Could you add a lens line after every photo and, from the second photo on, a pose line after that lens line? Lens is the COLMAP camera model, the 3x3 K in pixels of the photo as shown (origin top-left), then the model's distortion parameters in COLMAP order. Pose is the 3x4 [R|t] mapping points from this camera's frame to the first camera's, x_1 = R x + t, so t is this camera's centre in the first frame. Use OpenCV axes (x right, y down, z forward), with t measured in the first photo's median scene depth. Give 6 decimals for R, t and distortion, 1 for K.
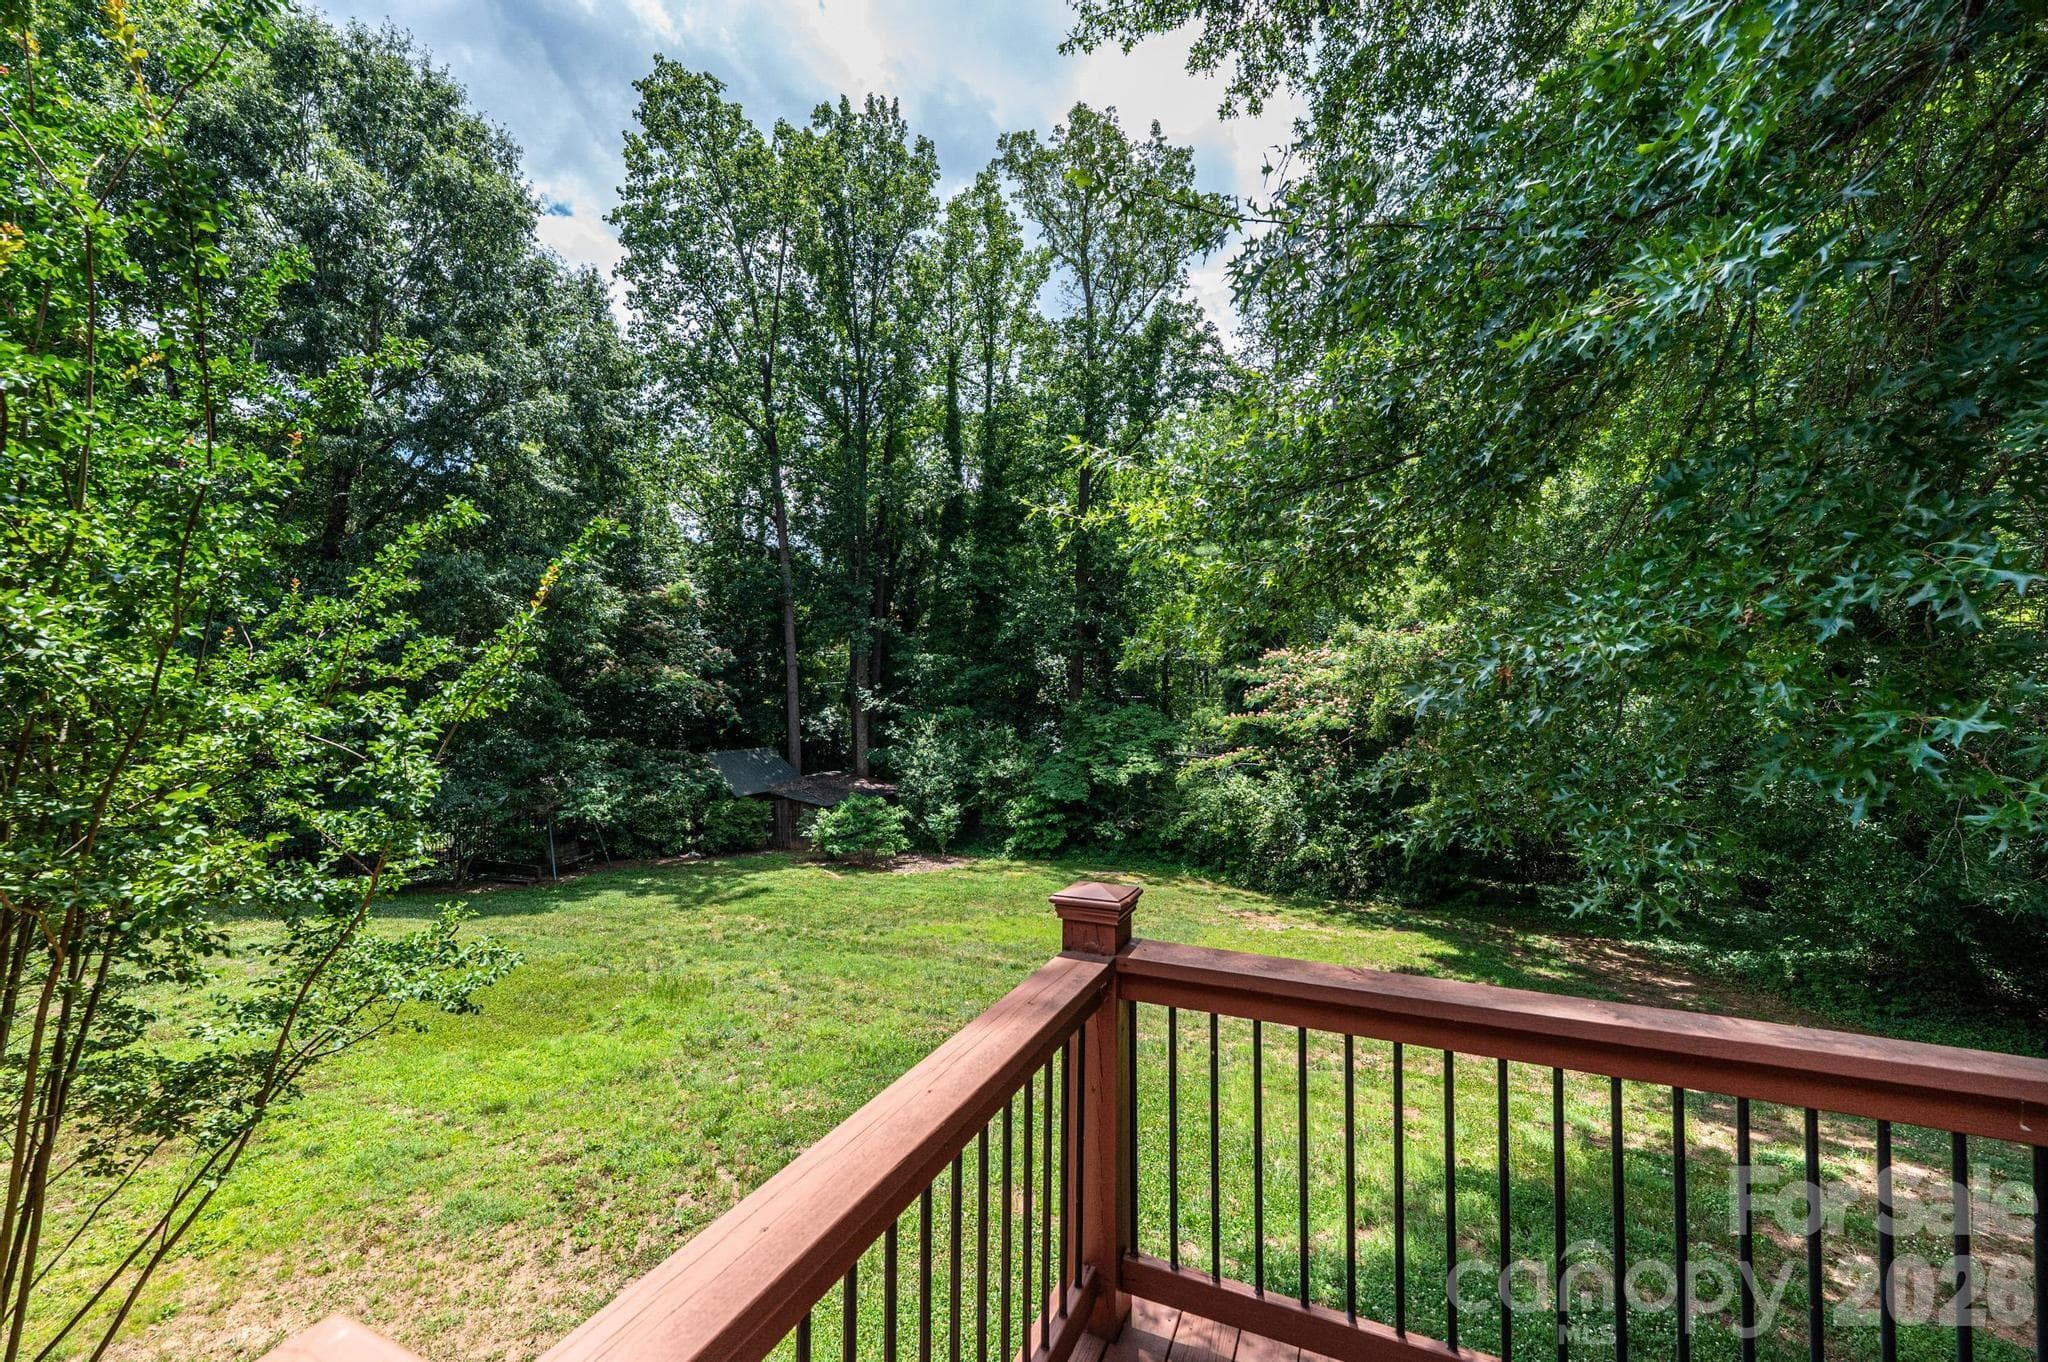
lens RADIAL K [[813.7, 0, 1021.9], [0, 813.7, 685.4], [0, 0, 1]] dist [-0.000332, 0.000233]
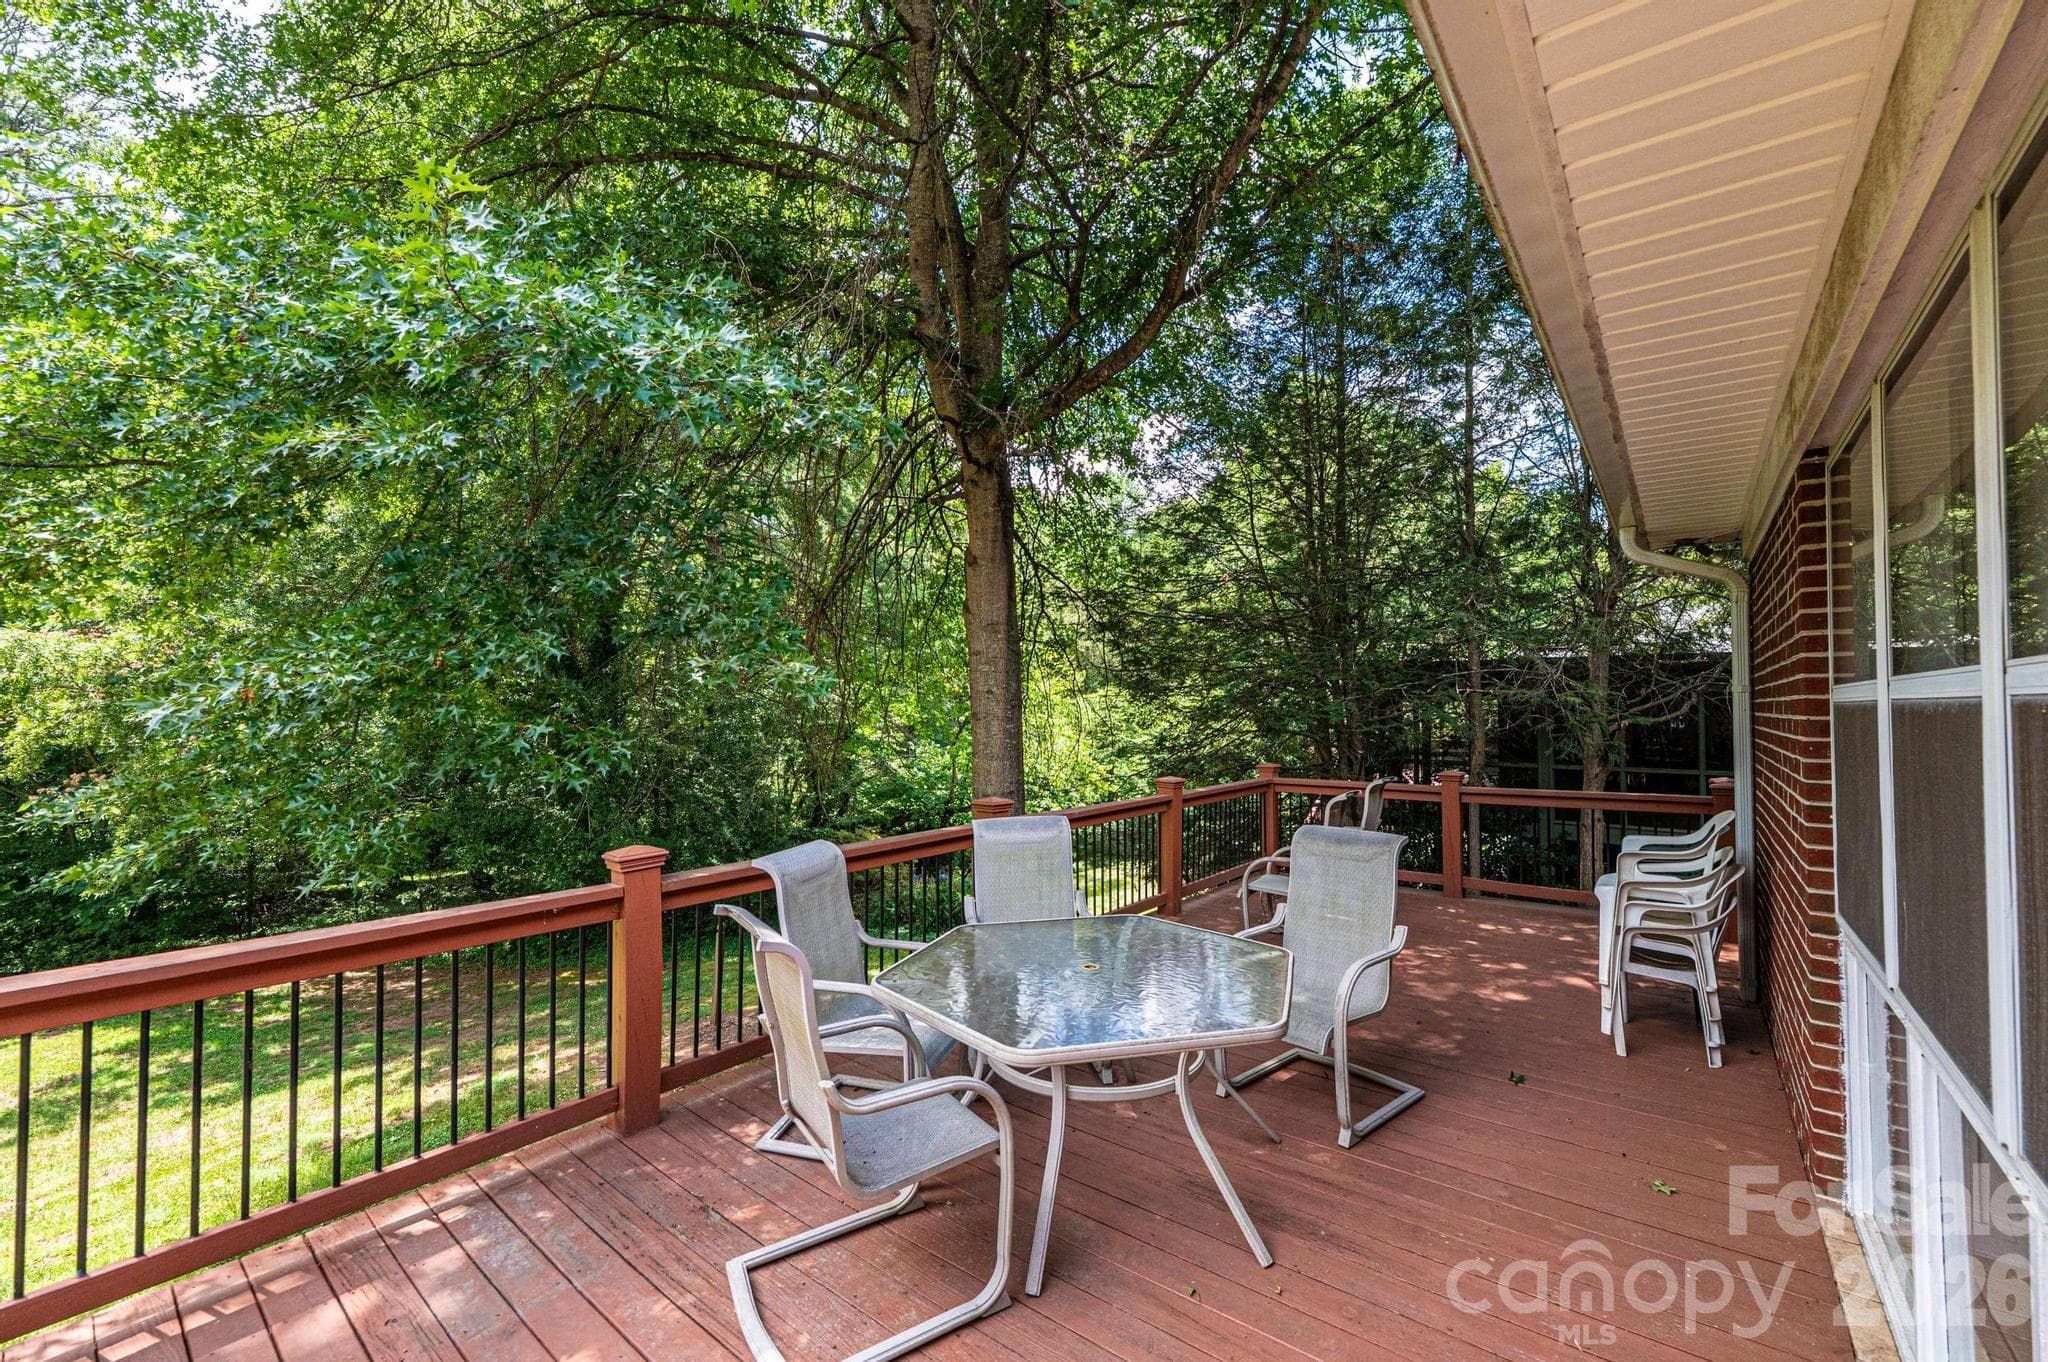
lens RADIAL K [[813.7, 0, 1021.9], [0, 813.7, 685.4], [0, 0, 1]] dist [-0.000332, 0.000233]
pose [[0.259440, 0.040133, 0.964925, -0.270988], [-0.010840, 0.999194, -0.038644, 0.006124], [-0.965698, -0.000434, 0.259666, -0.417348]]
